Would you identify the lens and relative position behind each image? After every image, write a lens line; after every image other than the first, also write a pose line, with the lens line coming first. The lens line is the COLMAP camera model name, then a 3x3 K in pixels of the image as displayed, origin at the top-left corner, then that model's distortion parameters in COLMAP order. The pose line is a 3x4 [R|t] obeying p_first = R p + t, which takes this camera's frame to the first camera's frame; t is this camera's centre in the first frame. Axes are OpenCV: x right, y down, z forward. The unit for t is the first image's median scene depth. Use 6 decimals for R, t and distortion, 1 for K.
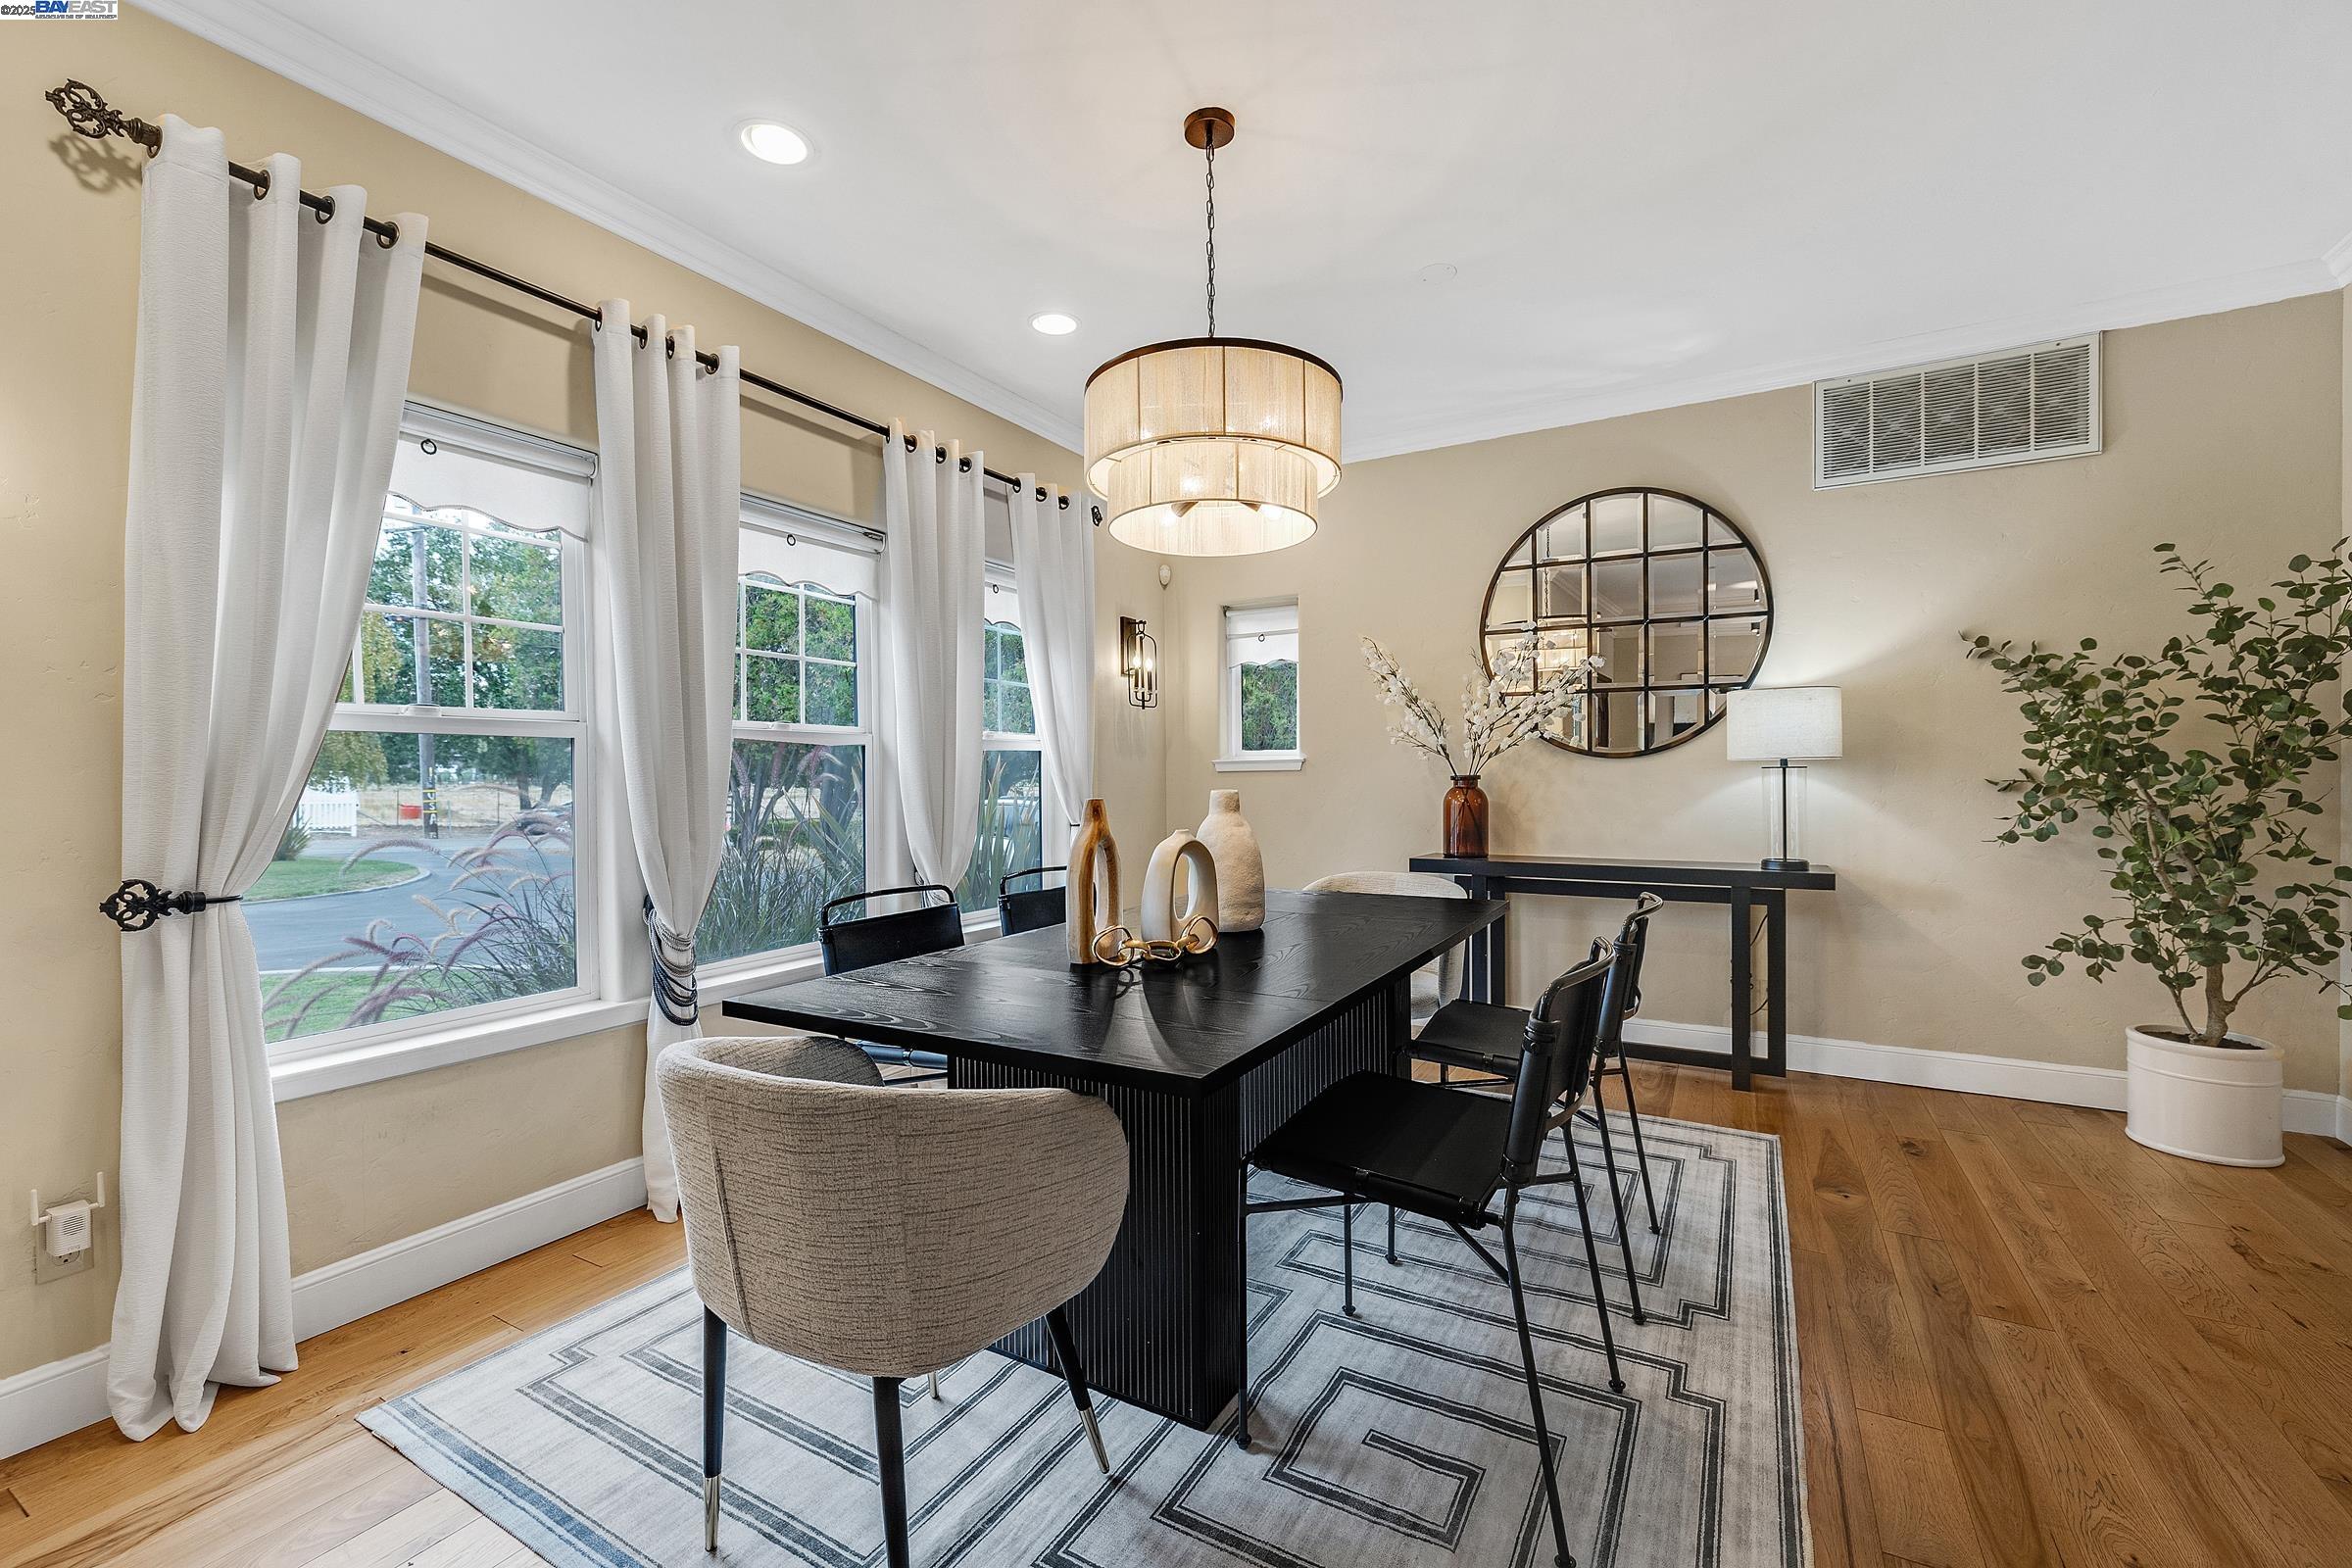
lens RADIAL K [[970.5, 0, 1180.2], [0, 970.5, 784.8], [0, 0, 1]] dist [0.000341, 0.000001]
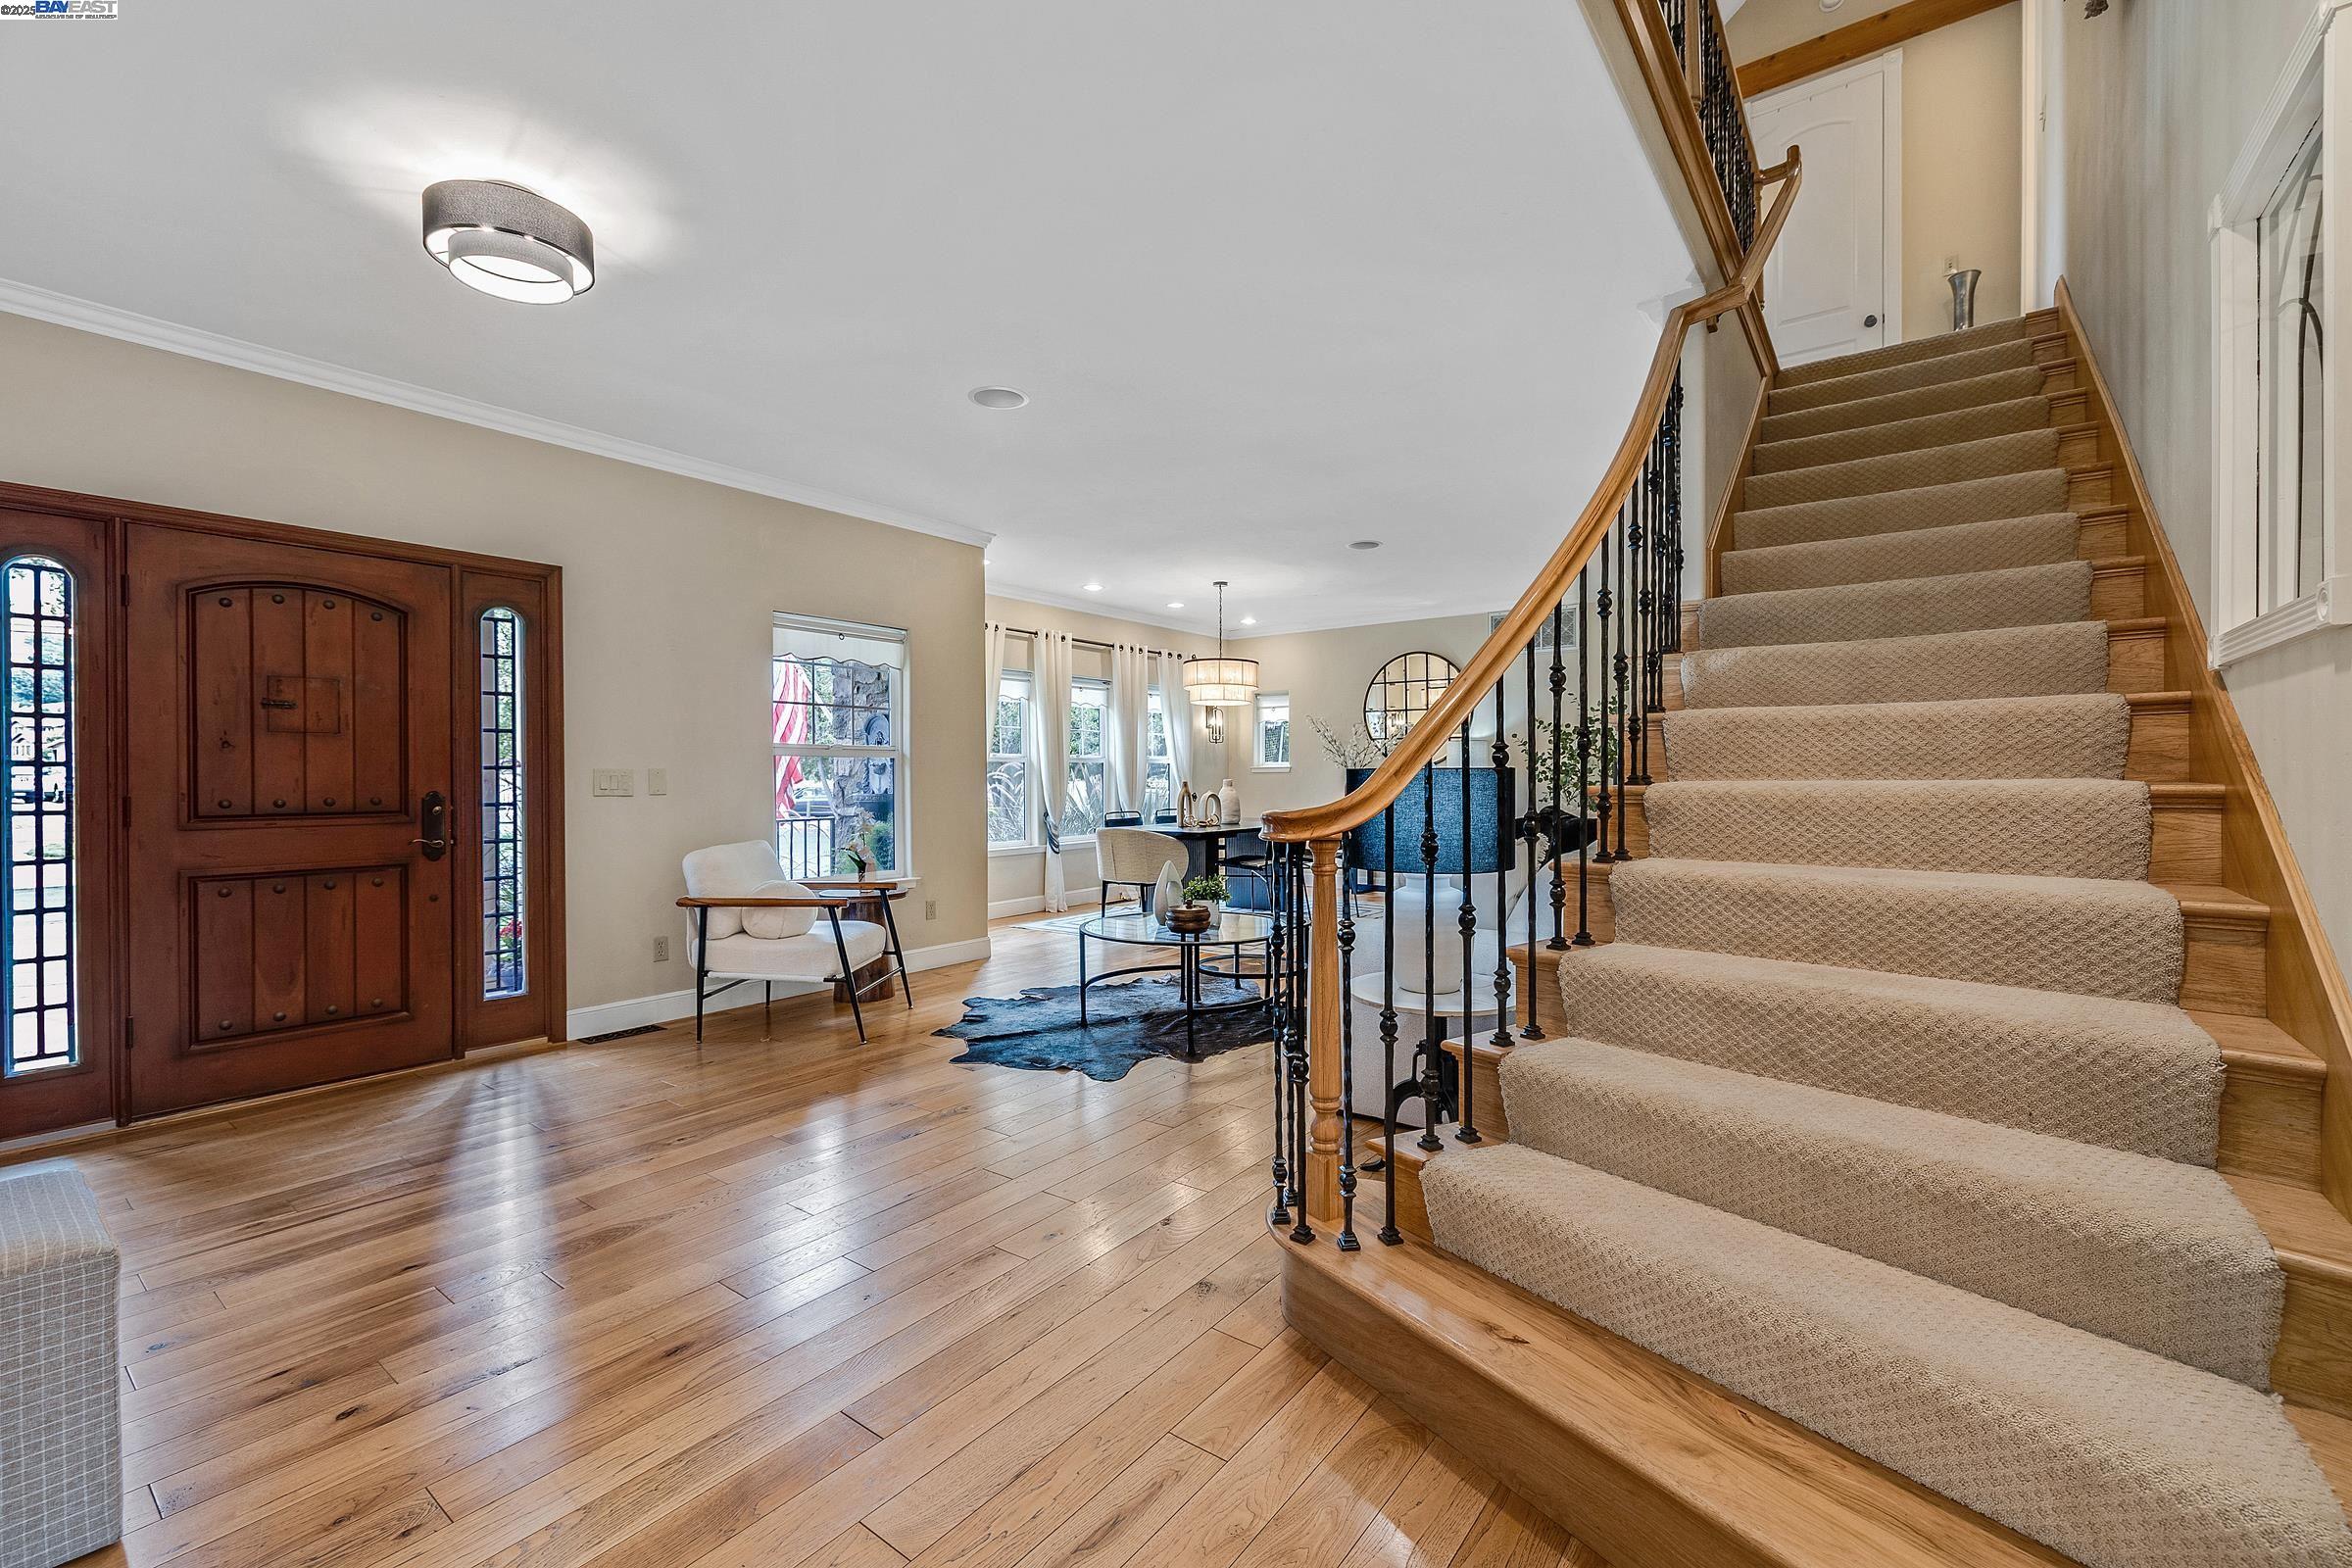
lens RADIAL K [[970.5, 0, 1177.3], [0, 970.5, 782.5], [0, 0, 1]] dist [0.000341, 0.000001]
pose [[0.991097, 0.005415, -0.133035, 0.196134], [-0.005069, 0.999983, 0.002942, 0.004556], [0.133049, -0.002242, 0.991107, -1.384468]]
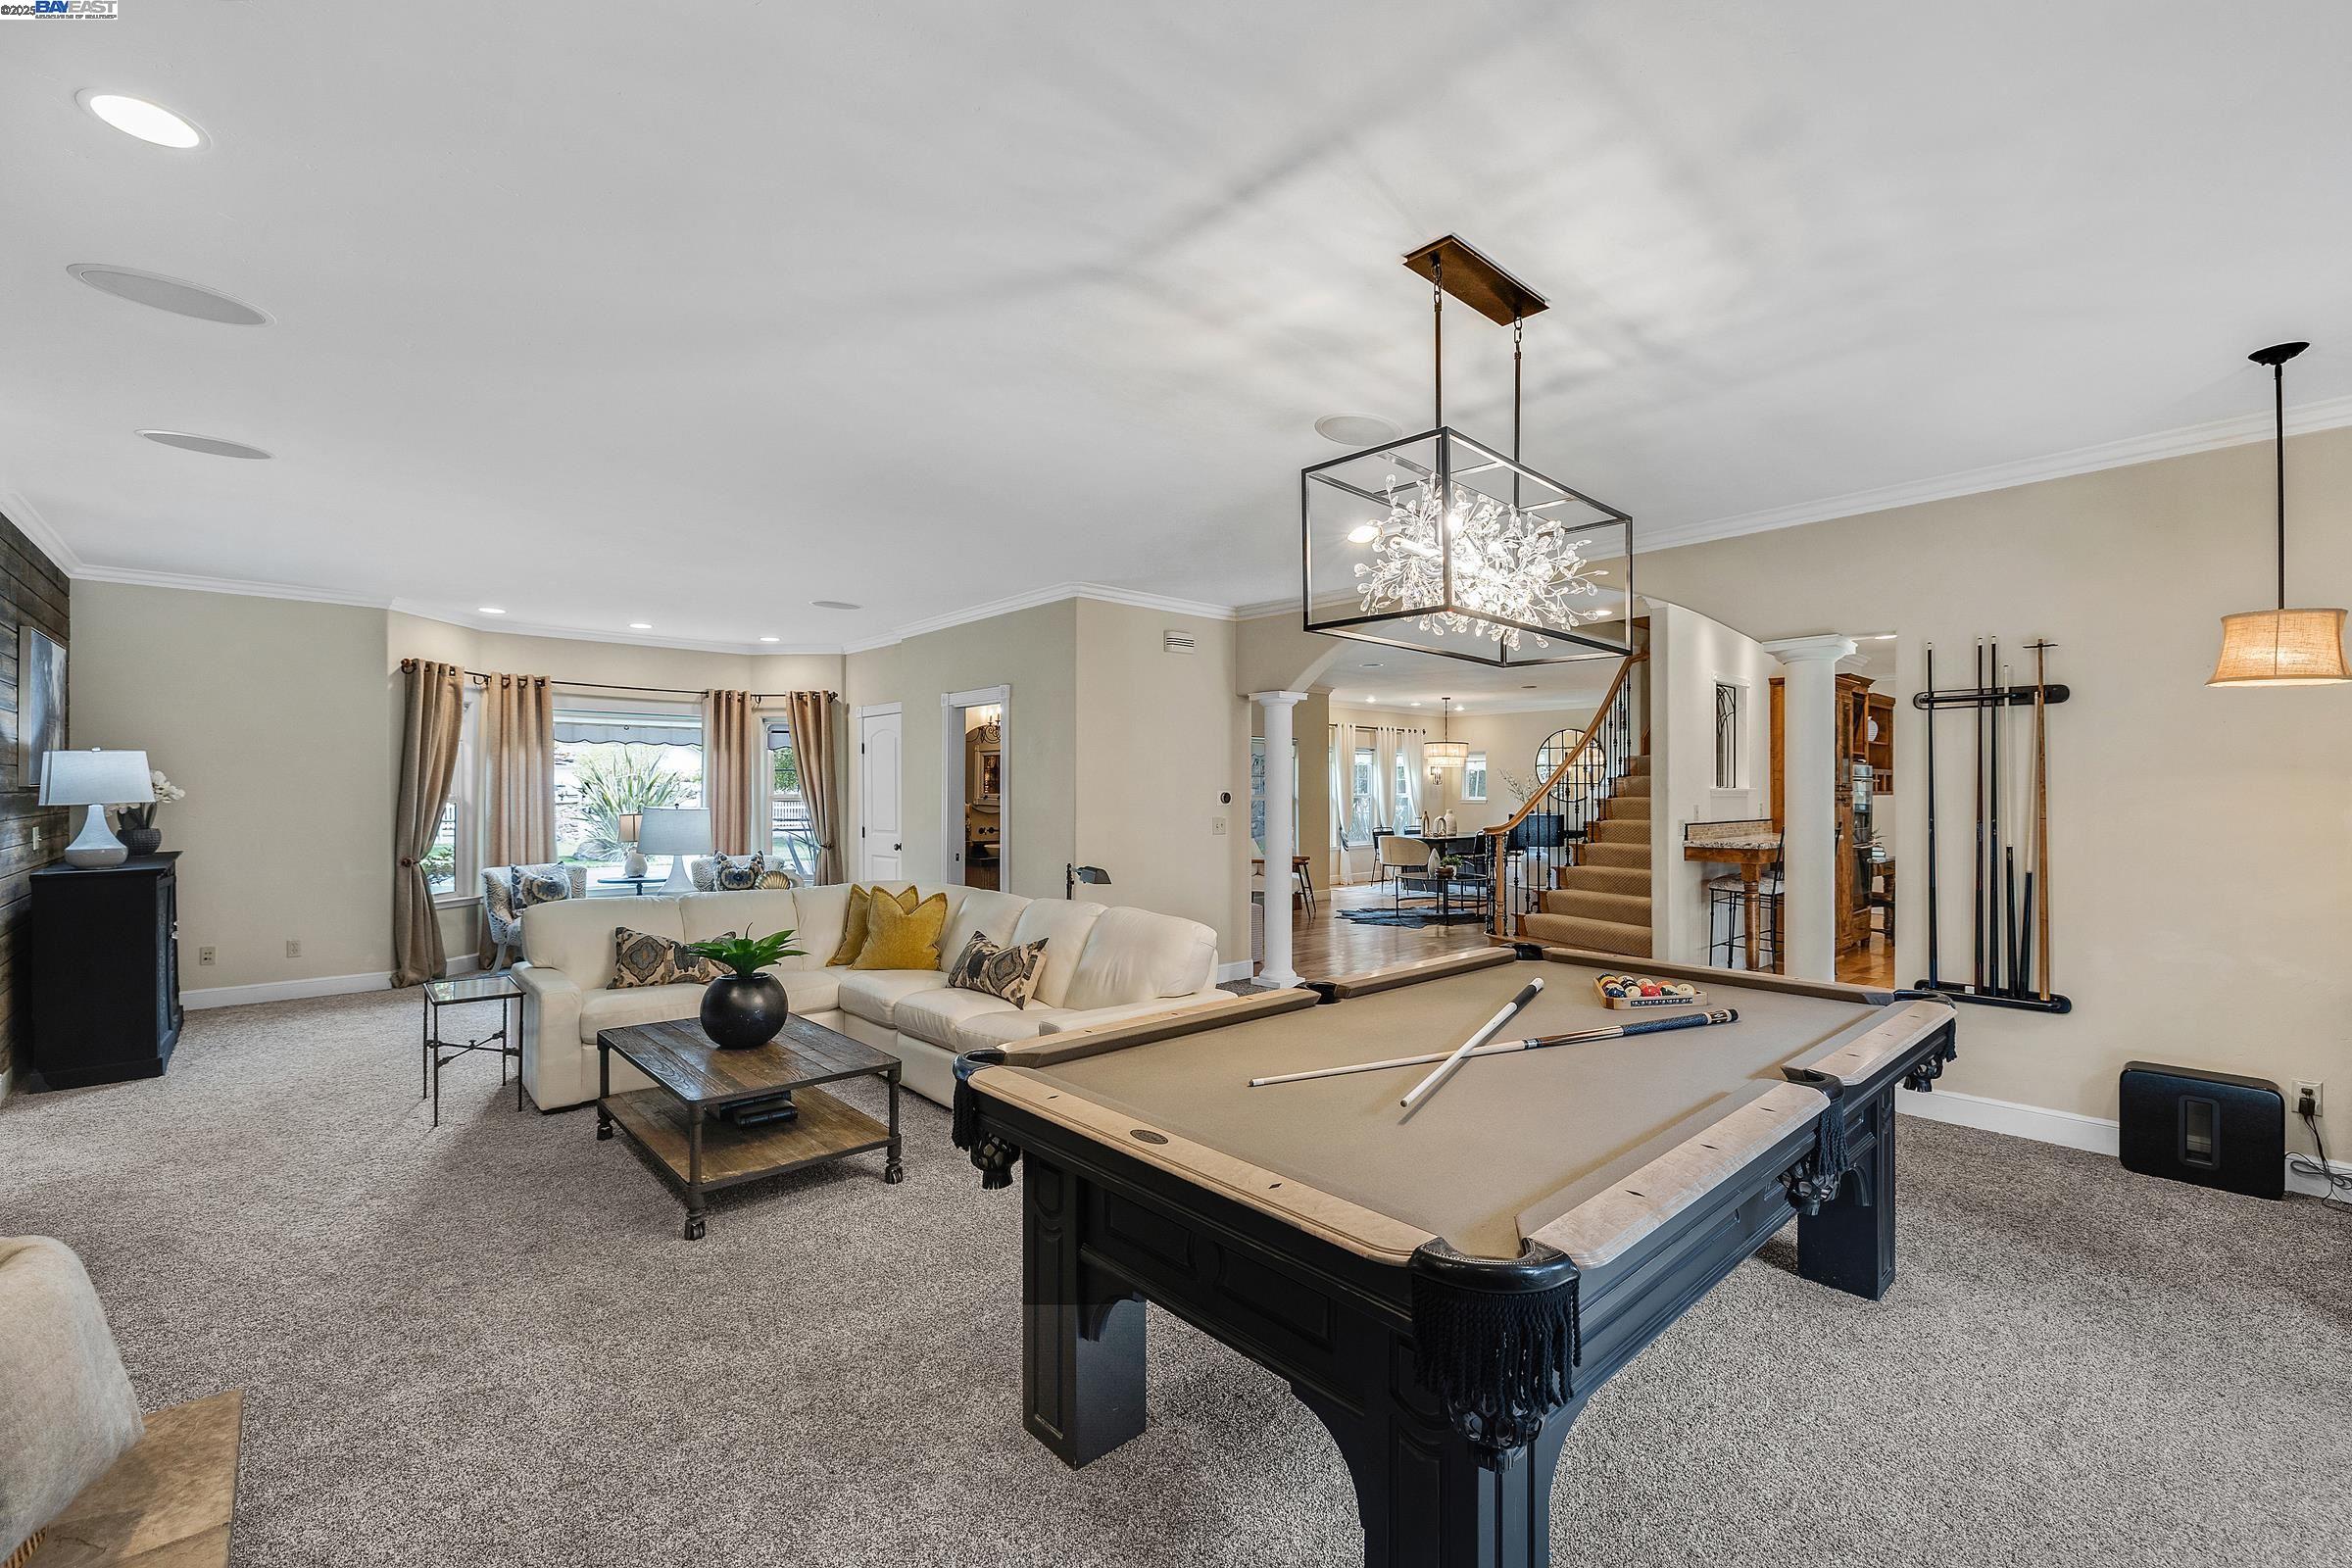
lens RADIAL K [[970.5, 0, 1177.4], [0, 970.5, 783.4], [0, 0, 1]] dist [0.000341, 0.000001]
pose [[0.948627, 0.006637, -0.316328, 0.207815], [-0.010453, 0.999892, -0.010366, -0.043249], [0.316225, 0.013140, 0.948593, -3.019315]]
